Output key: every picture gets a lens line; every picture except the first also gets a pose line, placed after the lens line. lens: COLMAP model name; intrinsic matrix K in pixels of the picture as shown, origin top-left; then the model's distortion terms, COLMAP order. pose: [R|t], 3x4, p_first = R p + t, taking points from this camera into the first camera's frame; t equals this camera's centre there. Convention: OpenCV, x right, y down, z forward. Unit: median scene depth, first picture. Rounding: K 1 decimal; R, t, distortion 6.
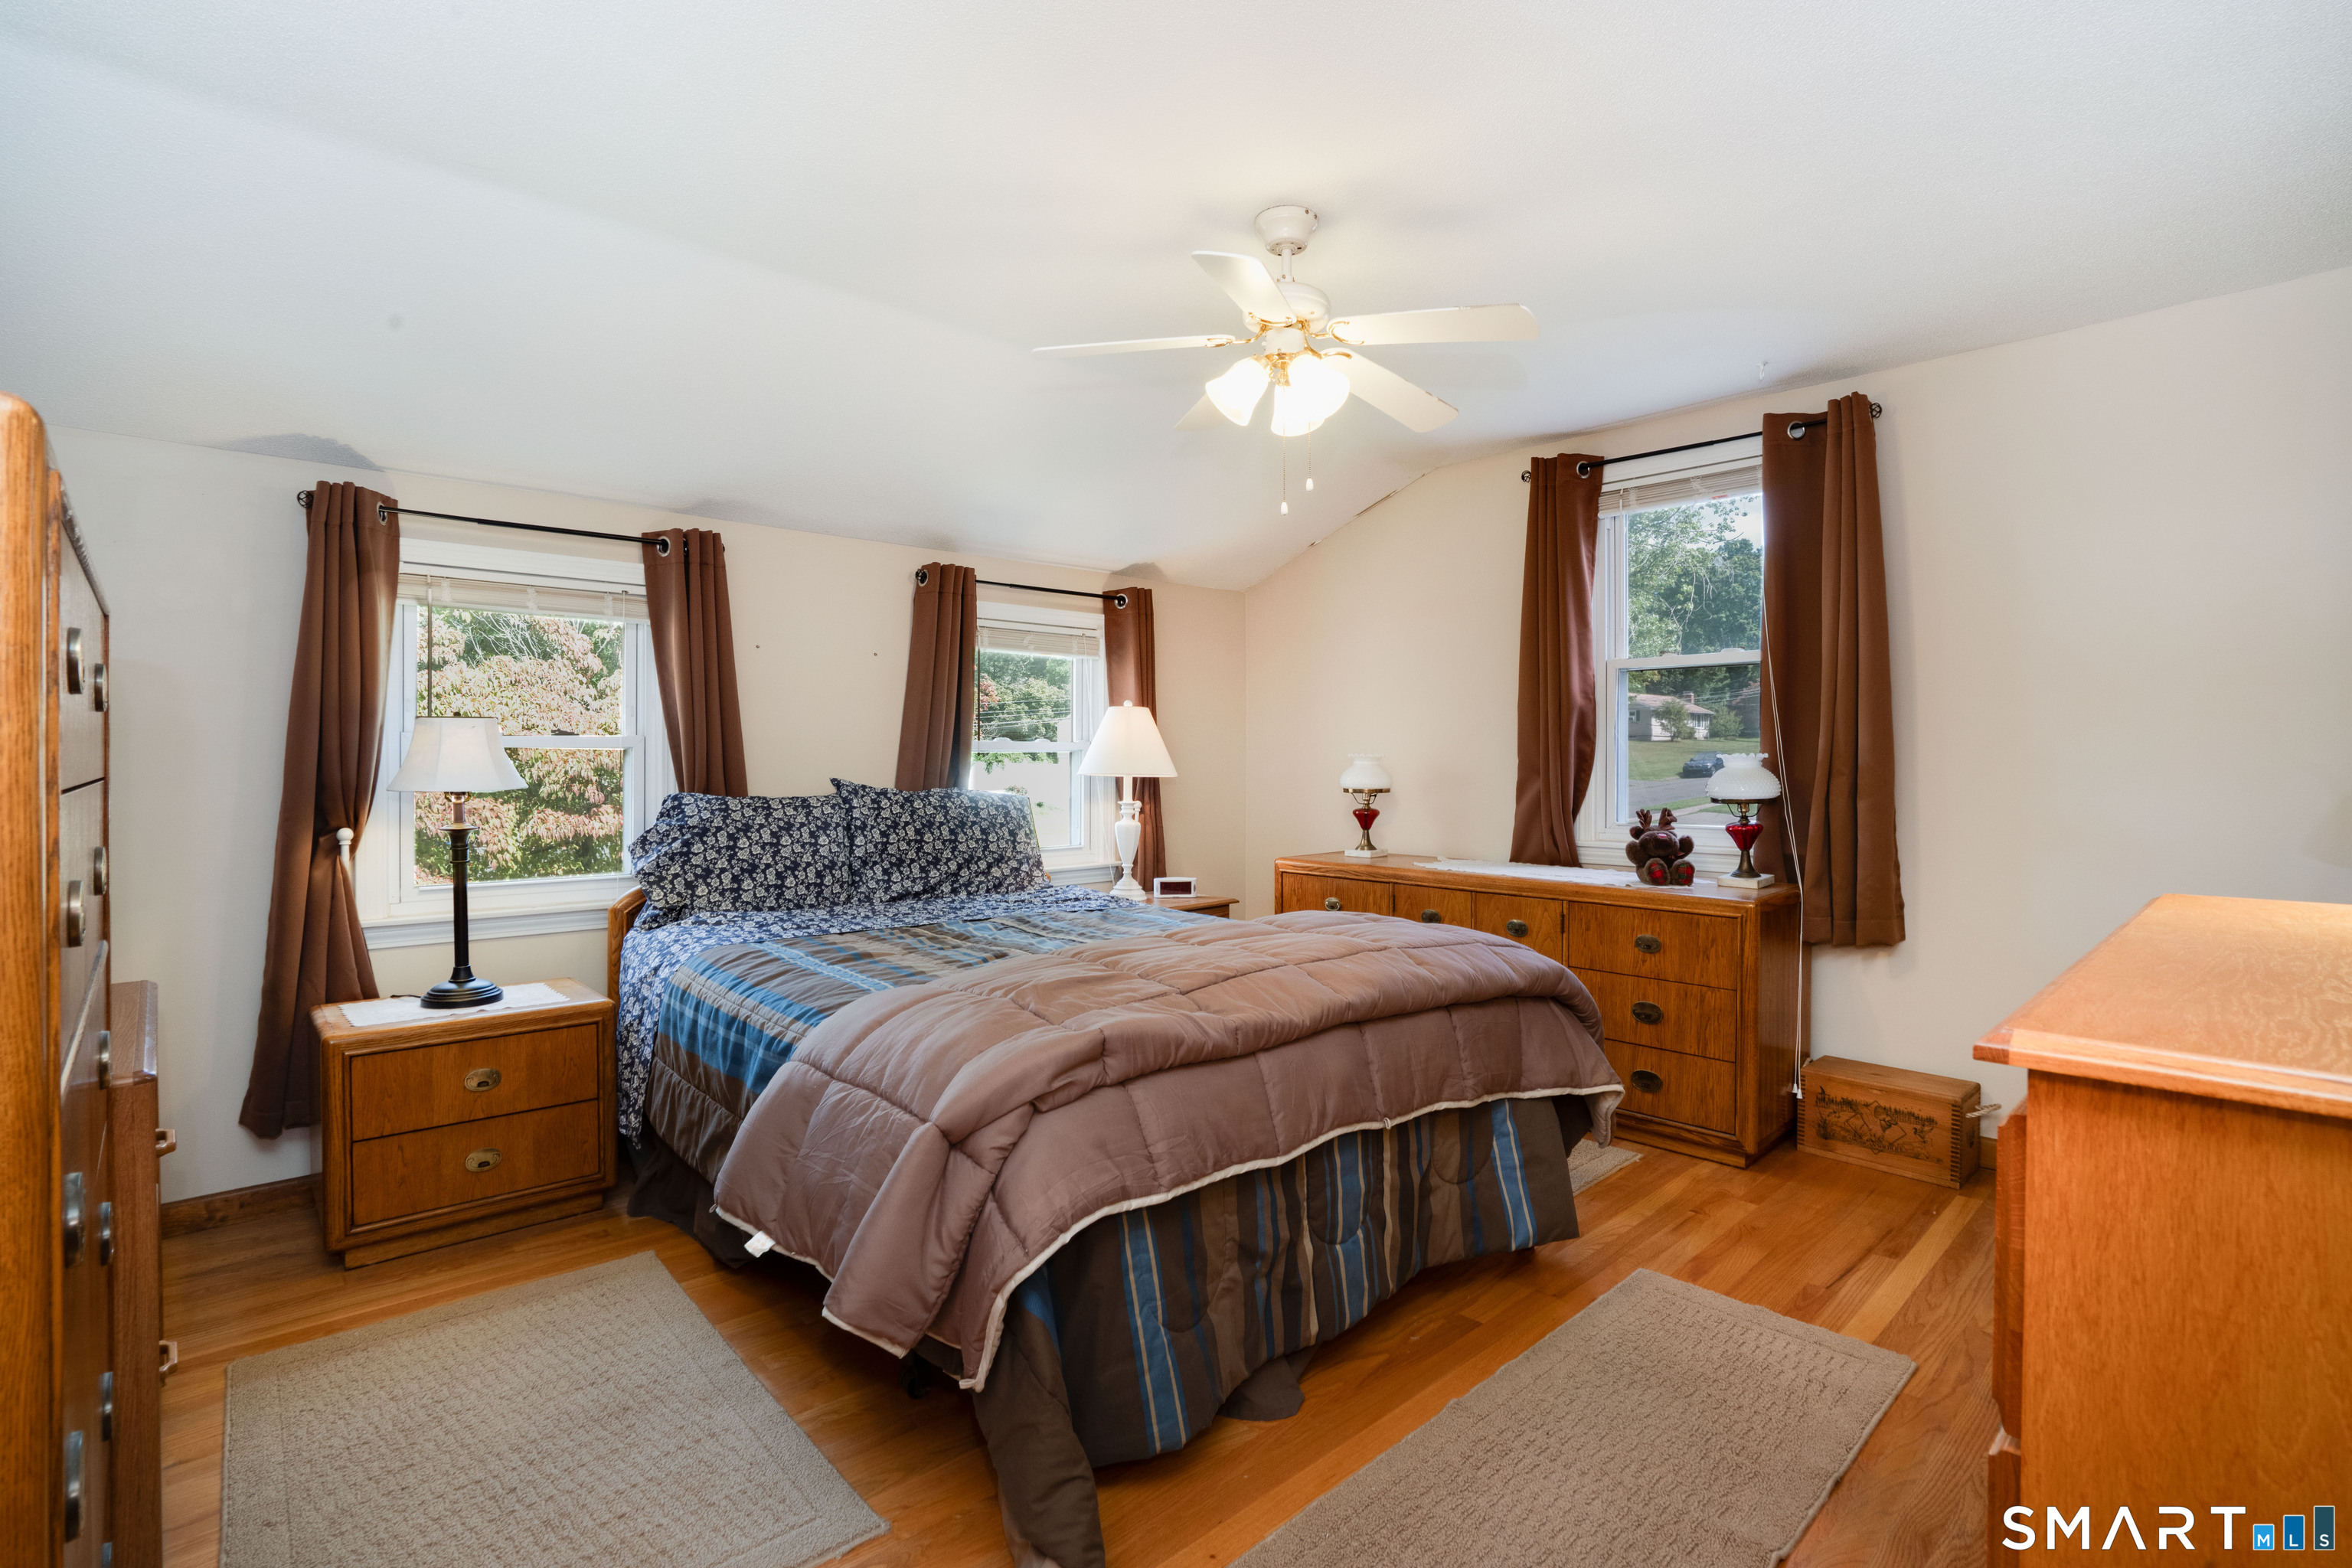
lens RADIAL K [[1082.7, 0, 1169.3], [0, 1082.7, 772.7], [0, 0, 1]] dist [-0.030642, 0.000058]
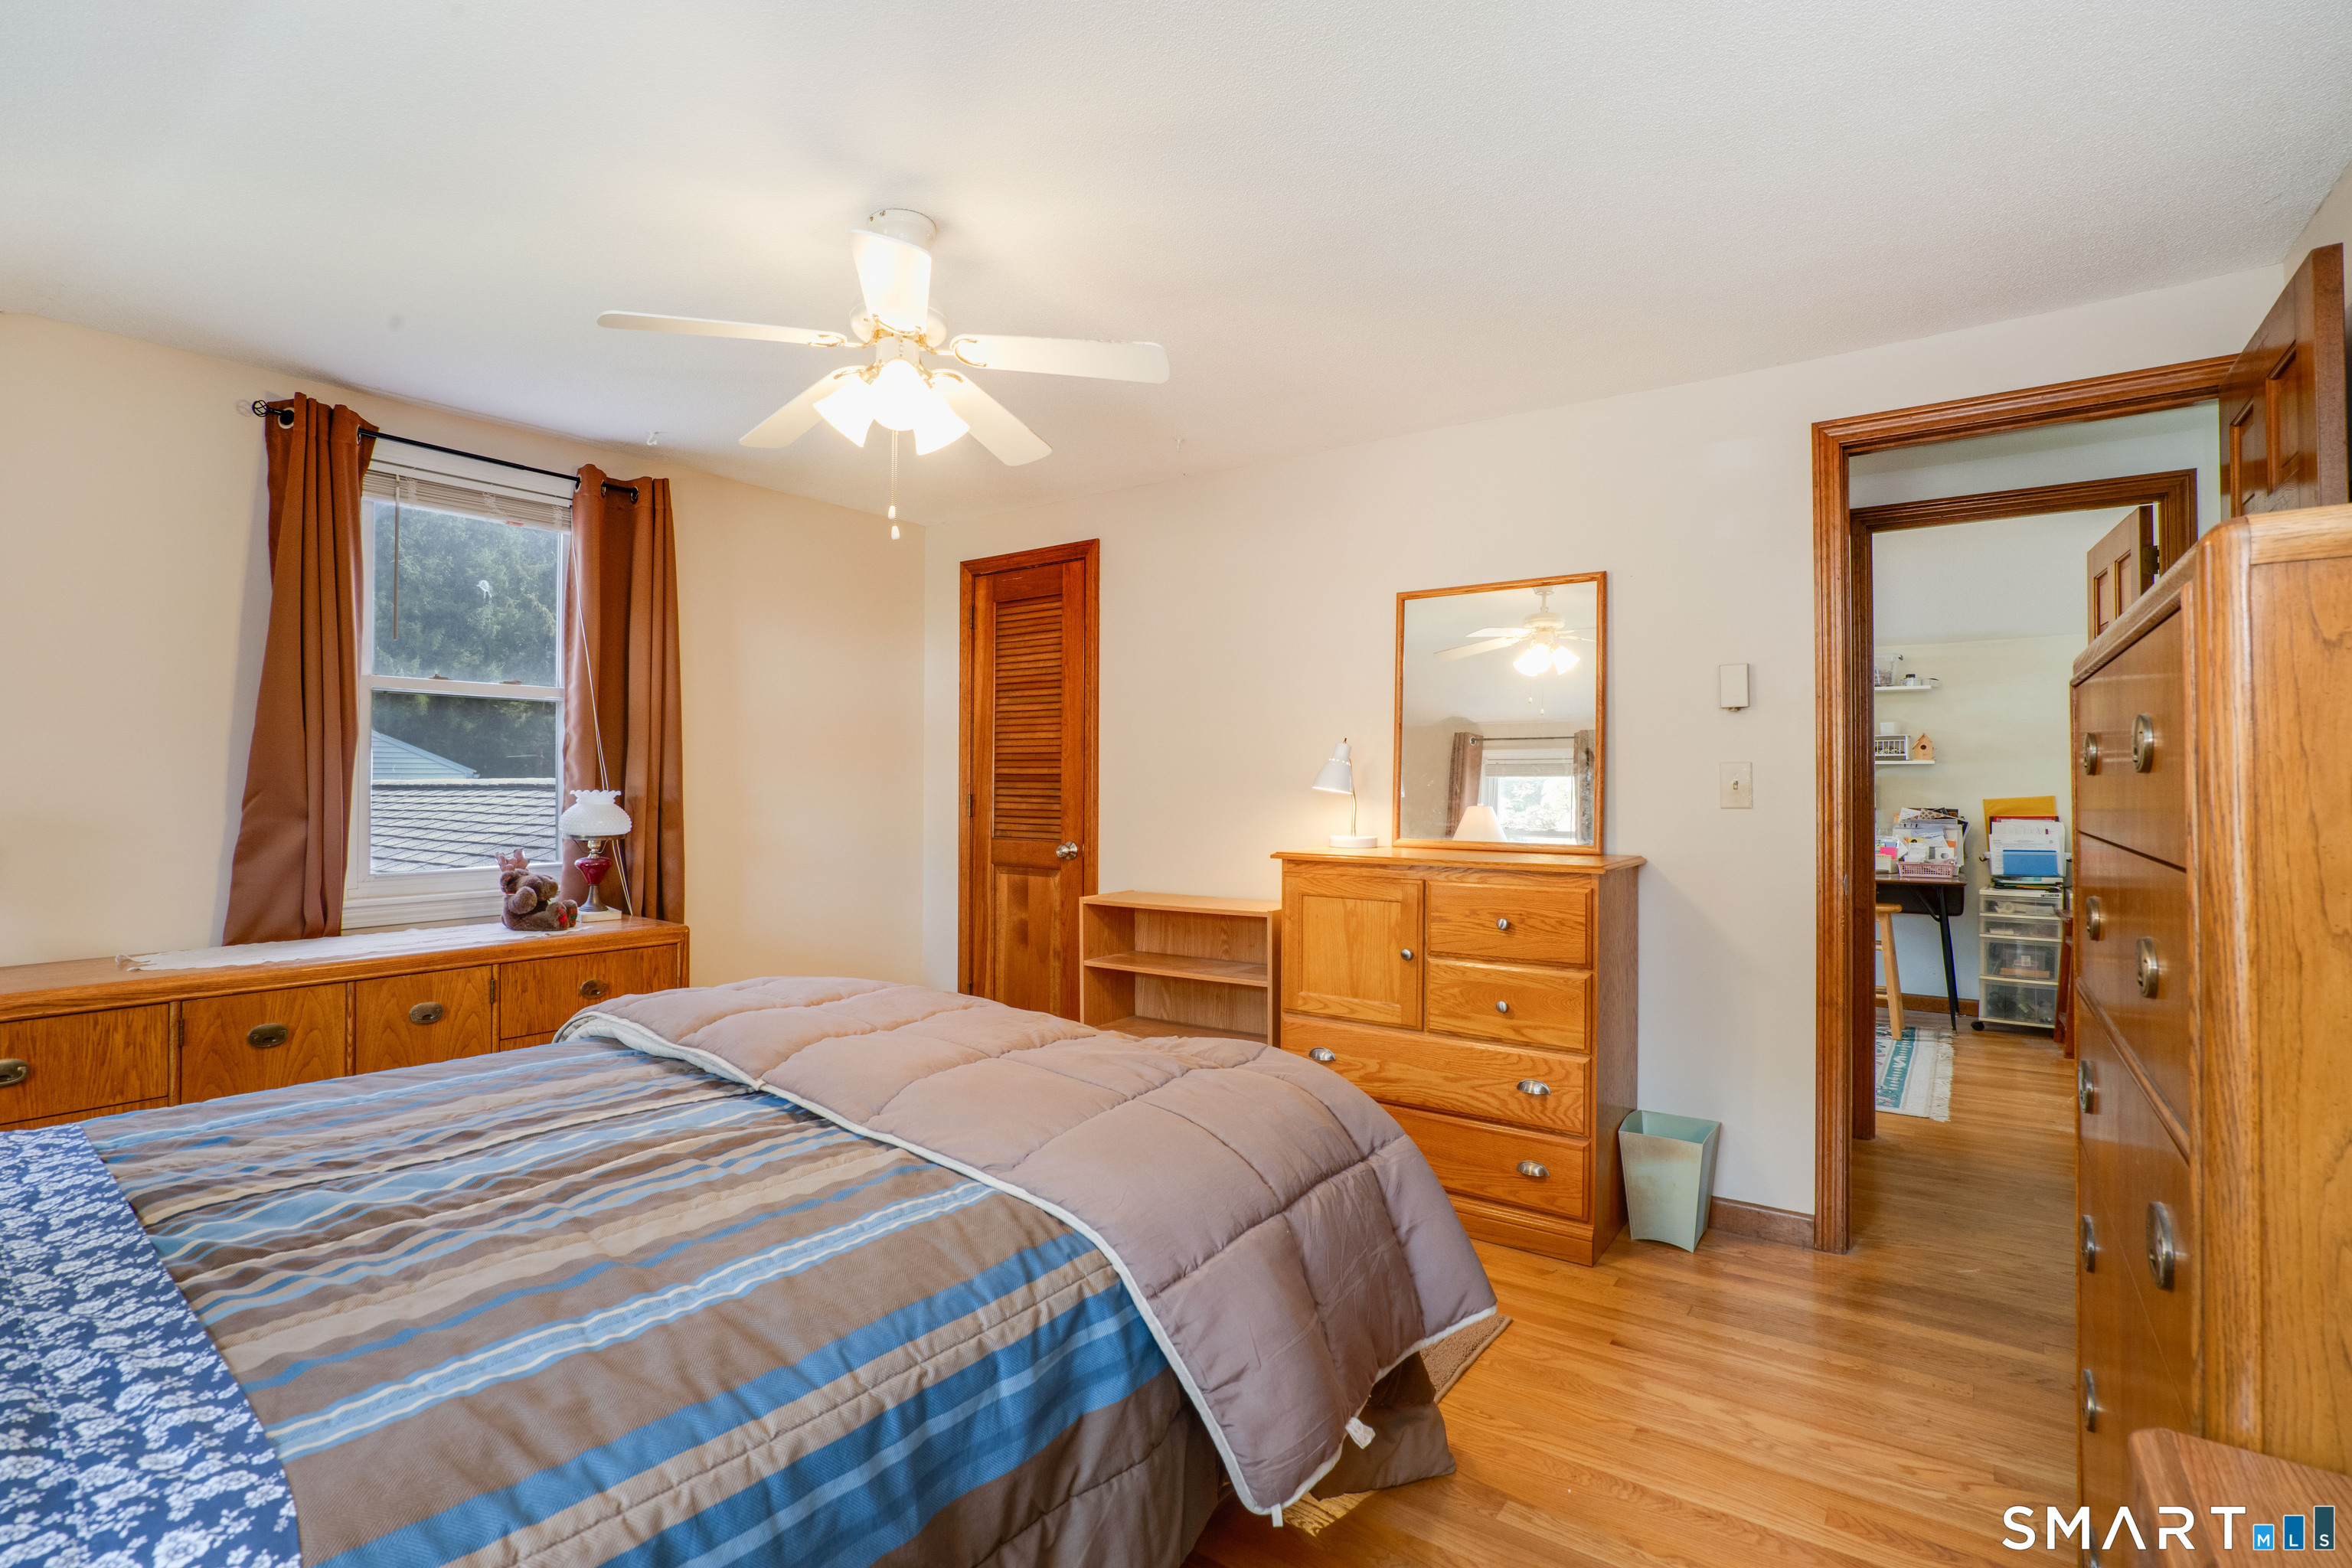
lens RADIAL K [[1082.7, 0, 1169.3], [0, 1082.7, 772.7], [0, 0, 1]] dist [-0.030642, 0.000058]
pose [[-0.181657, 0.010494, 0.983306, -0.550097], [0.011535, 0.999897, -0.008540, -0.019059], [-0.983294, 0.009791, -0.181760, 0.615724]]
